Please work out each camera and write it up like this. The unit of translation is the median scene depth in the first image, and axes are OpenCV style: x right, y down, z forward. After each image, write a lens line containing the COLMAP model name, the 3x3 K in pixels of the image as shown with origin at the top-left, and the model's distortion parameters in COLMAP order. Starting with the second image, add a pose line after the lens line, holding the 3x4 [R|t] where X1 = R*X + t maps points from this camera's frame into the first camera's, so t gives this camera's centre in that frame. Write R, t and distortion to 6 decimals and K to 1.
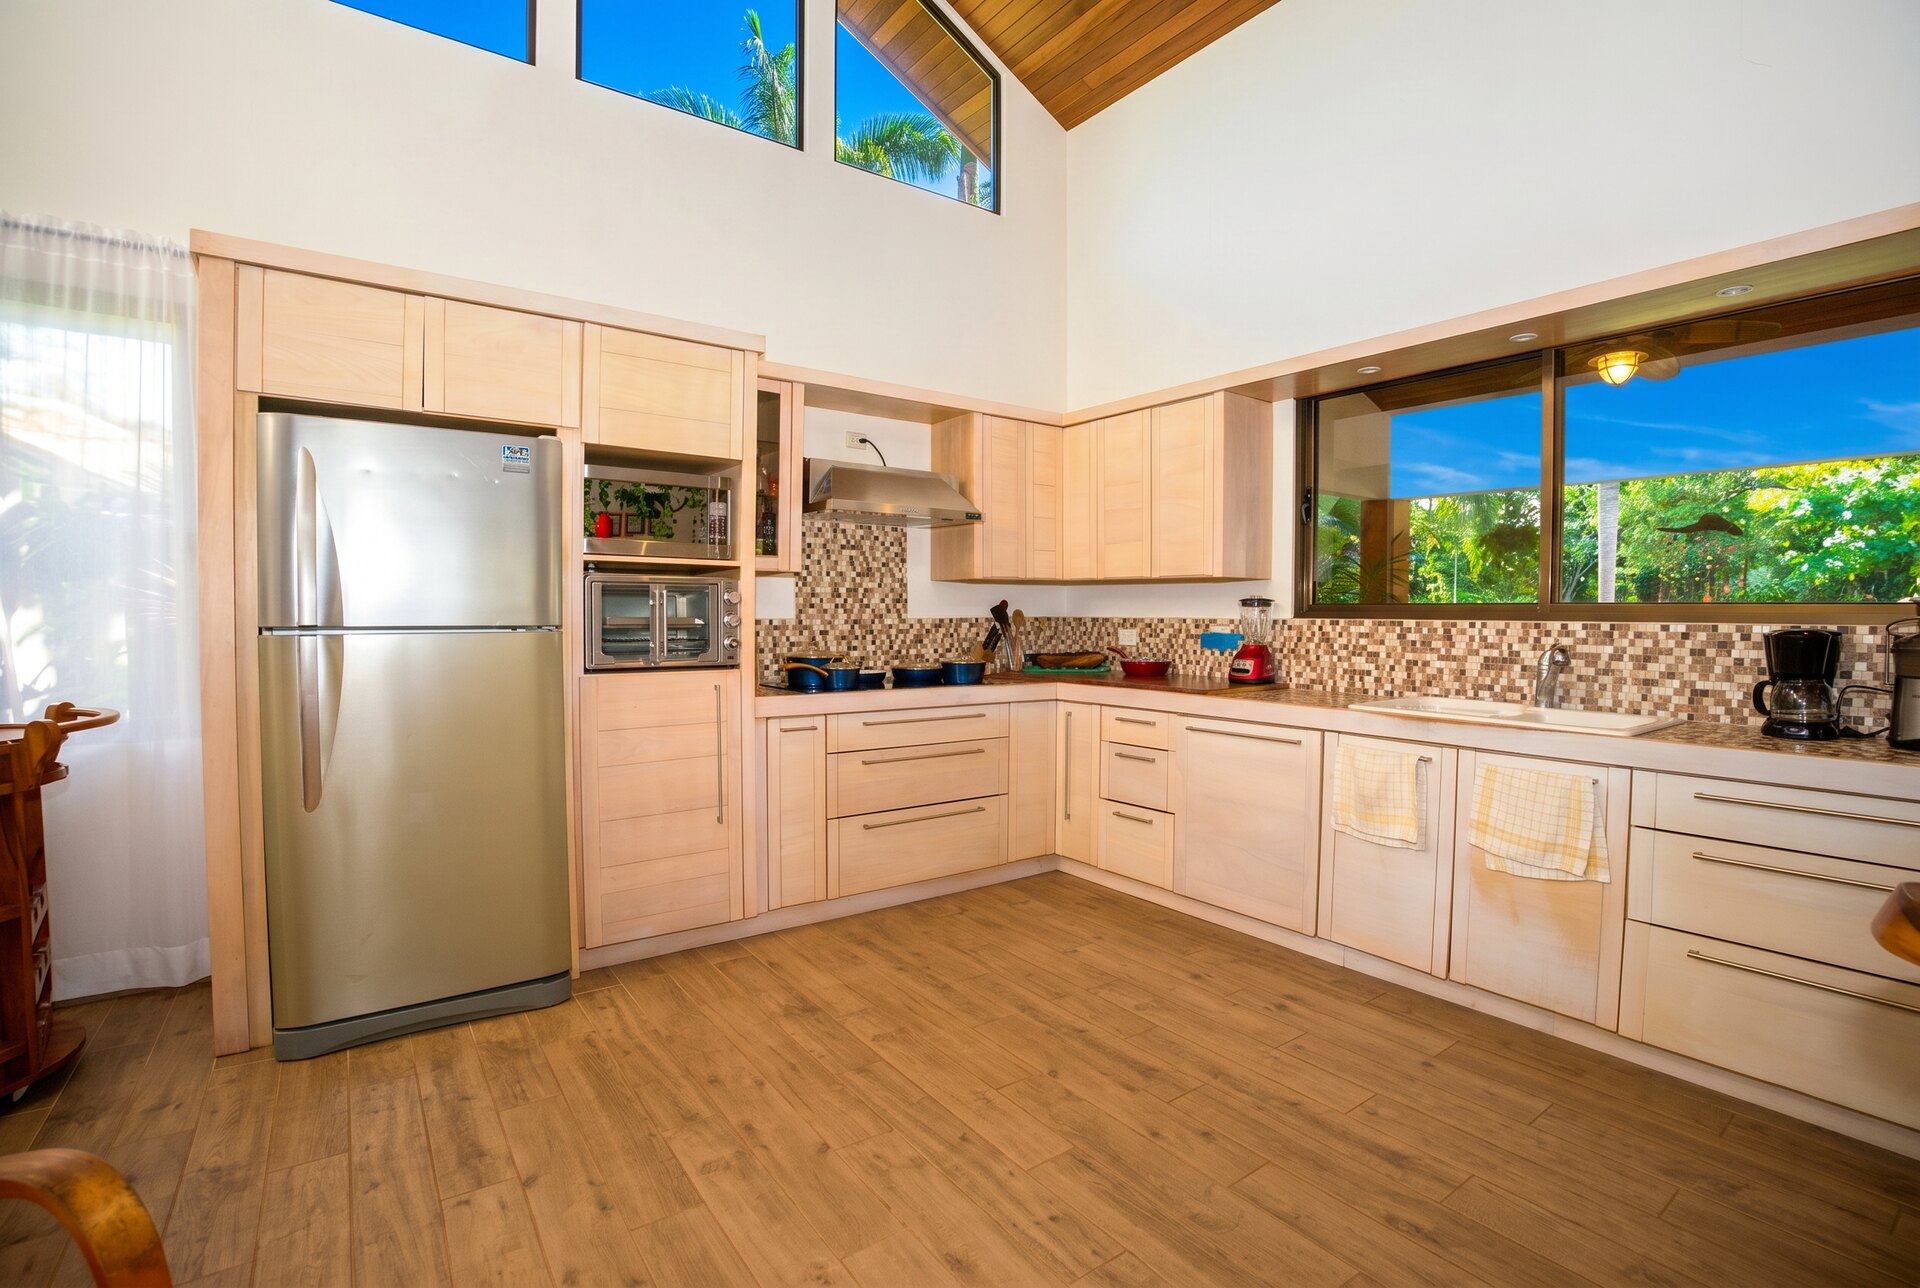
lens RADIAL K [[896.4, 0, 957.9], [0, 896.4, 637.8], [0, 0, 1]] dist [-0.002192, 0.000120]
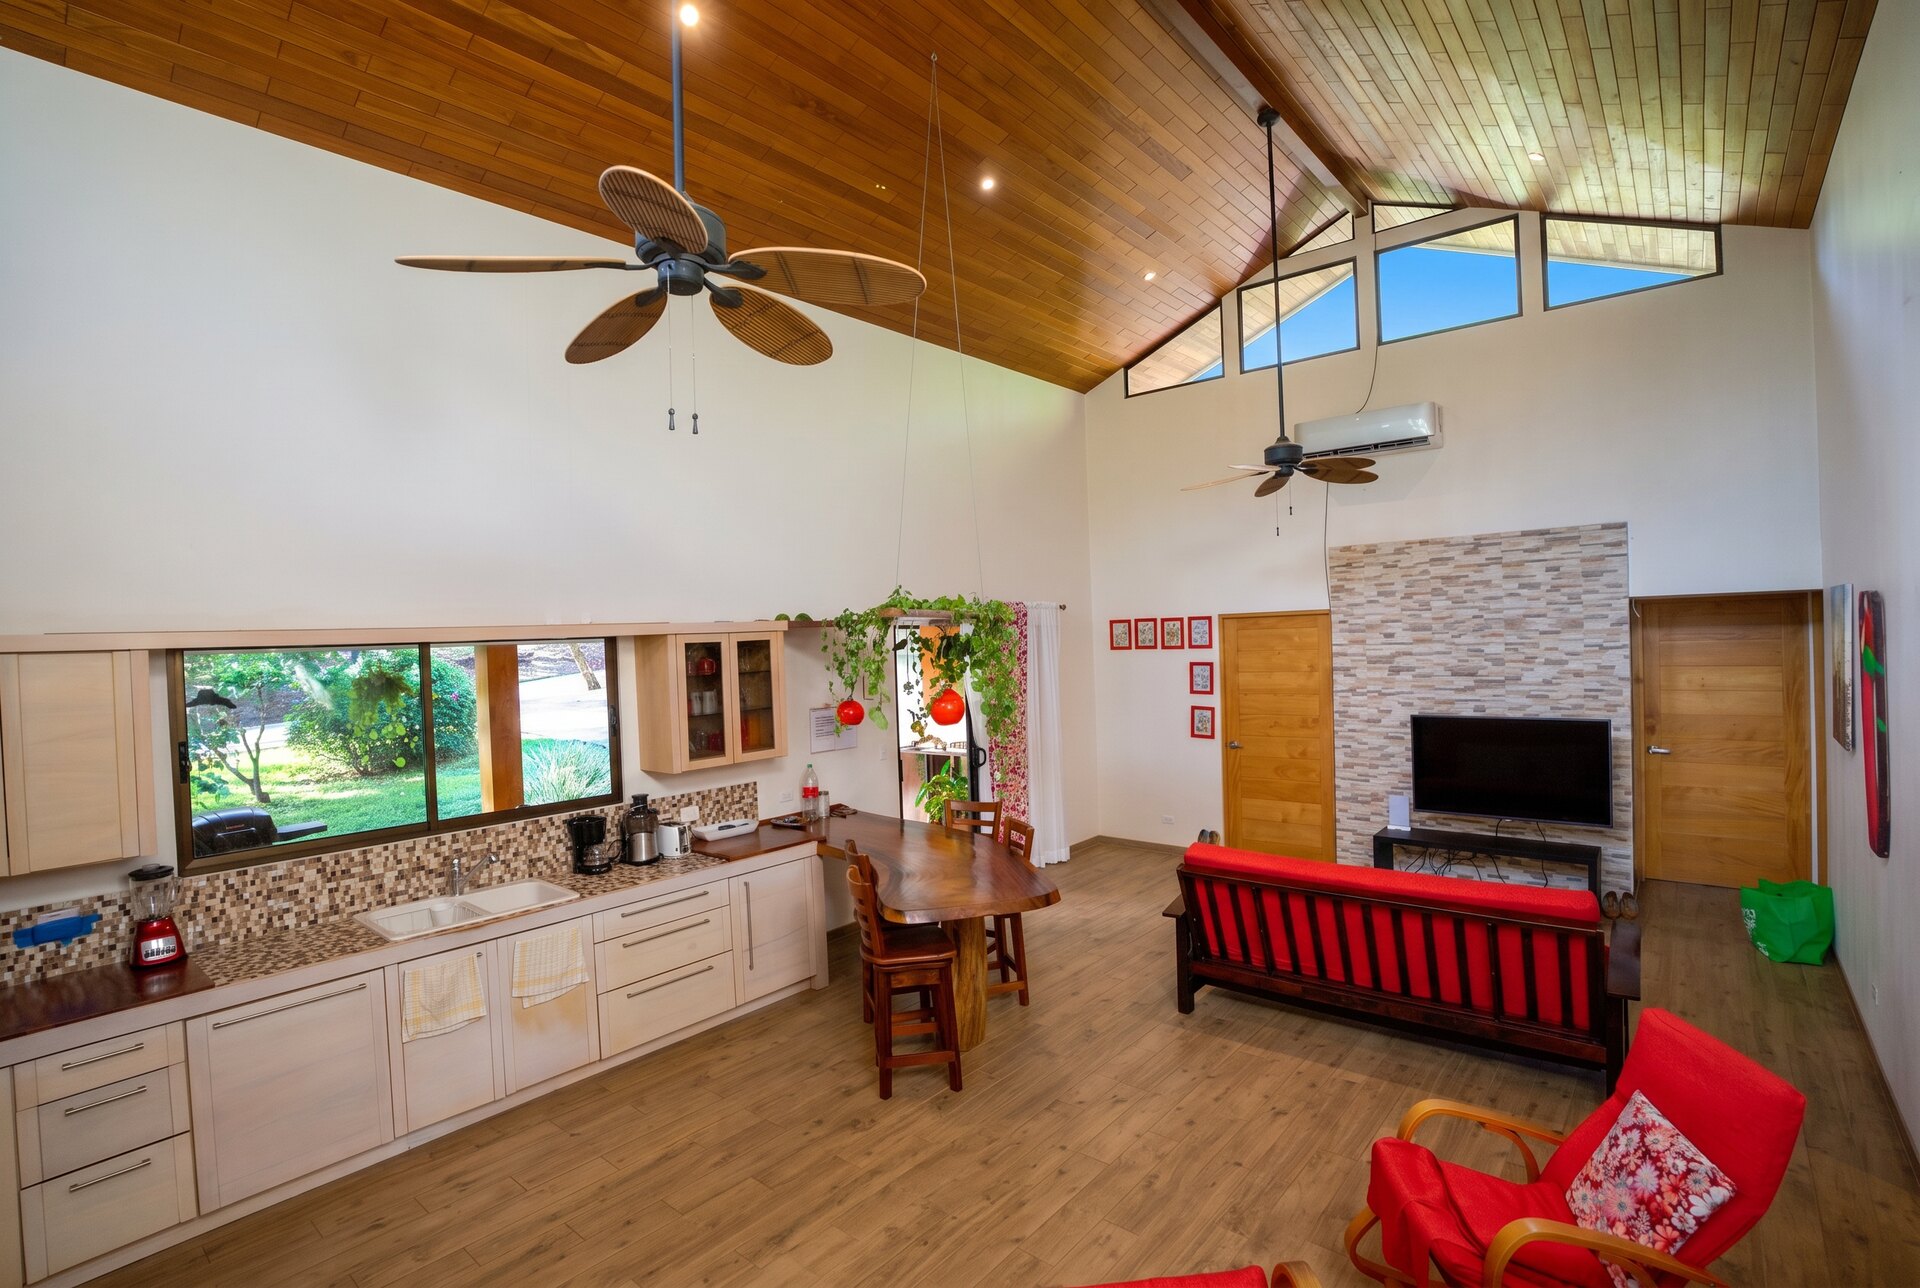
lens RADIAL K [[896.4, 0, 961.2], [0, 896.4, 651.1], [0, 0, 1]] dist [-0.002192, 0.000120]
pose [[-0.201171, -0.008738, 0.979517, -0.810466], [0.067933, 0.997428, 0.022850, -0.256966], [-0.977198, 0.071139, -0.200060, 0.408057]]
